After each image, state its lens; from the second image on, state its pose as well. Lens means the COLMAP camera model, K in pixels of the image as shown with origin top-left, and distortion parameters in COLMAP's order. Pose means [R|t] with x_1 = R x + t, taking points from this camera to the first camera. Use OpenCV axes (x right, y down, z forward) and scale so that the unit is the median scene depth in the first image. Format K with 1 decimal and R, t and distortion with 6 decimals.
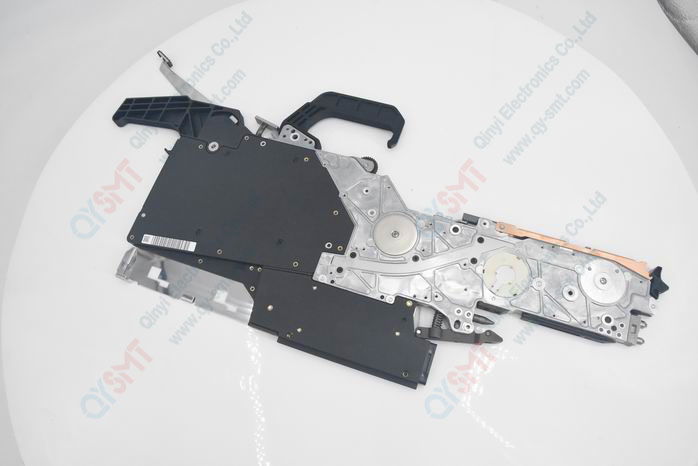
lens RADIAL K [[477.5, 0, 349.0], [0, 477.5, 233.0], [0, 0, 1]] dist [-0.112694, 0.003606]
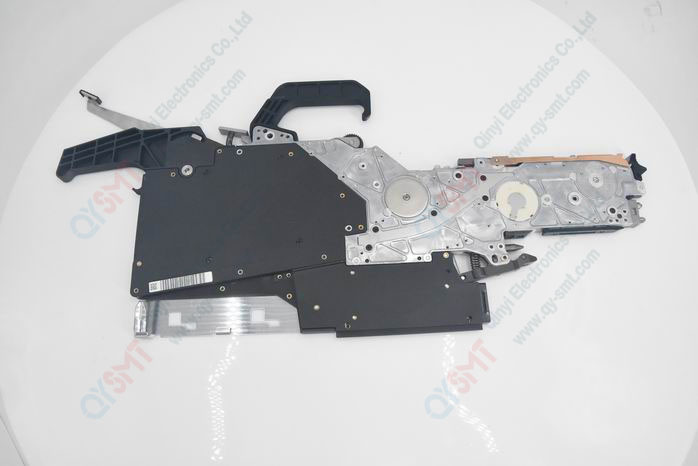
lens RADIAL K [[477.5, 0, 349.0], [0, 477.5, 233.0], [0, 0, 1]] dist [-0.112694, 0.003606]
pose [[0.926443, -0.314424, 0.206979, -0.247495], [0.311275, 0.949082, 0.048483, -0.012620], [-0.211684, 0.019511, 0.977143, 0.031405]]
